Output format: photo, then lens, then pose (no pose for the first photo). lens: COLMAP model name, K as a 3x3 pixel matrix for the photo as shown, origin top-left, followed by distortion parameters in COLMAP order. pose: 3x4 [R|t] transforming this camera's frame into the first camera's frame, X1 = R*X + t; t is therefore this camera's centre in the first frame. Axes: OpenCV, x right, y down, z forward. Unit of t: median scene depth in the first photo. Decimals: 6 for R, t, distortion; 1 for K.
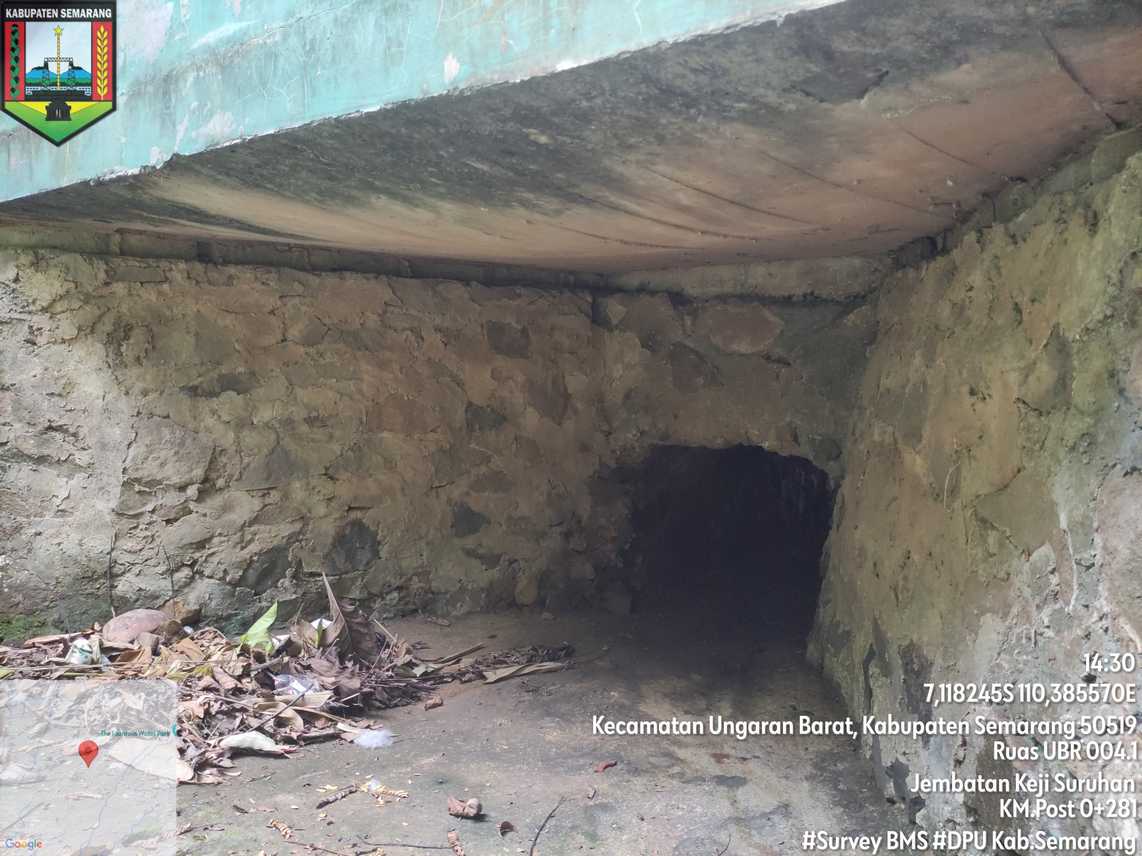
lens RADIAL K [[840.6, 0, 571.6], [0, 840.6, 428.2], [0, 0, 1]] dist [0.056429, -0.058775]
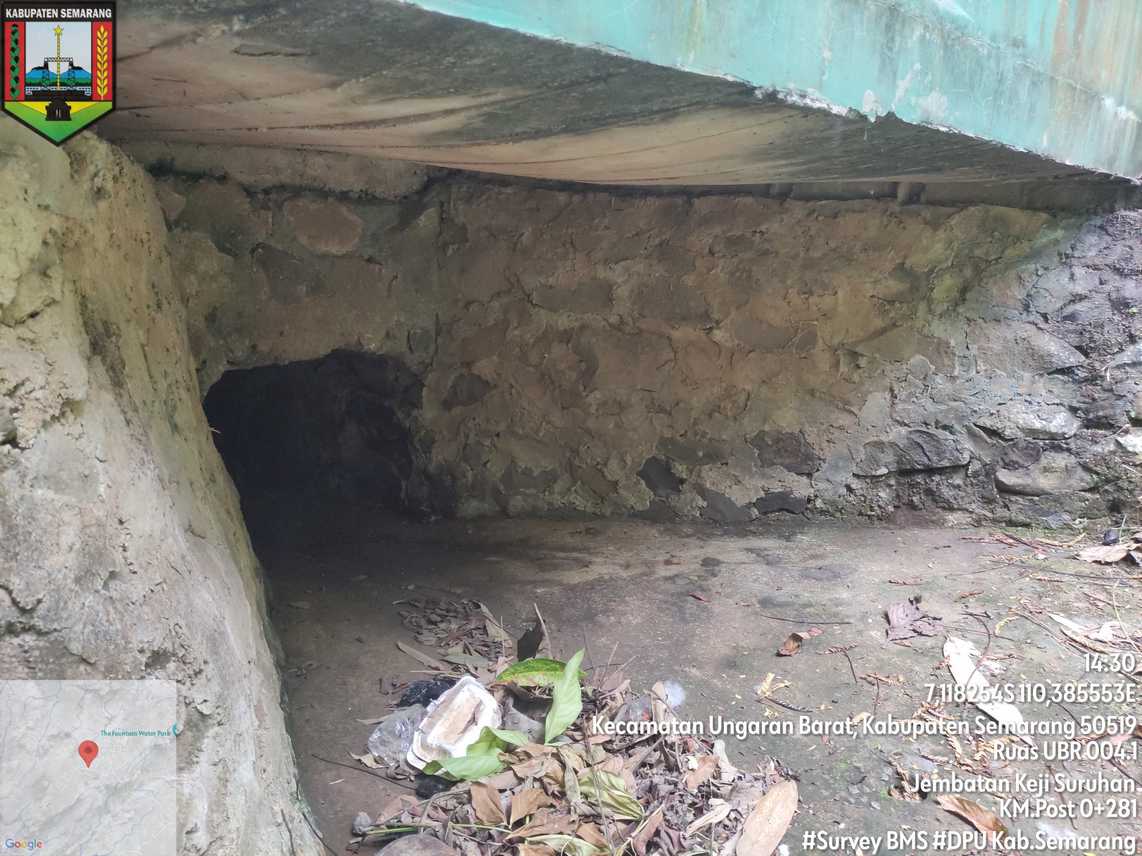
lens RADIAL K [[840.6, 0, 562.9], [0, 840.6, 426.9], [0, 0, 1]] dist [0.056429, -0.058775]
pose [[0.085901, -0.268948, 0.959316, -0.735935], [0.055065, 0.962685, 0.264962, -0.141062], [-0.994781, 0.030064, 0.097505, 0.666685]]
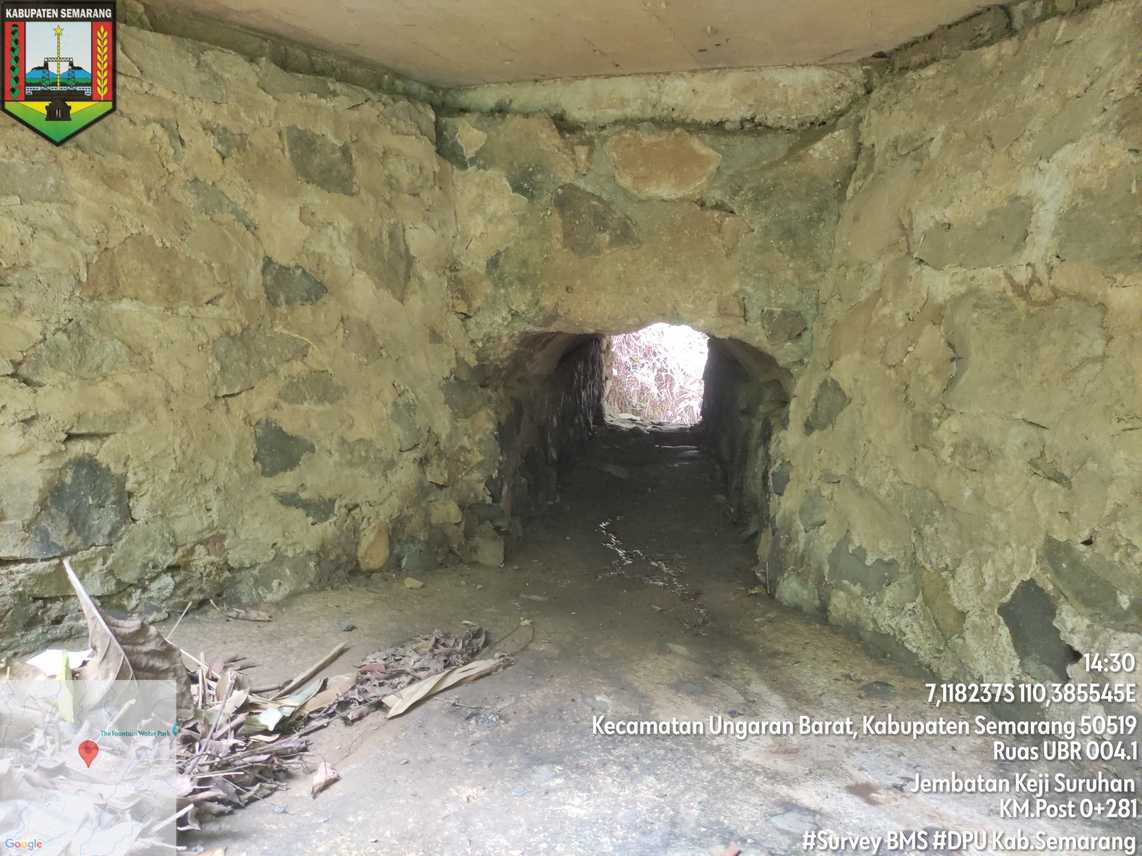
lens RADIAL K [[840.6, 0, 572.5], [0, 840.6, 426.4], [0, 0, 1]] dist [0.056429, -0.058775]
pose [[0.930271, -0.049692, 0.363491, -0.147789], [0.020746, 0.996324, 0.083112, 0.045546], [-0.366285, -0.069776, 0.927883, 0.339558]]
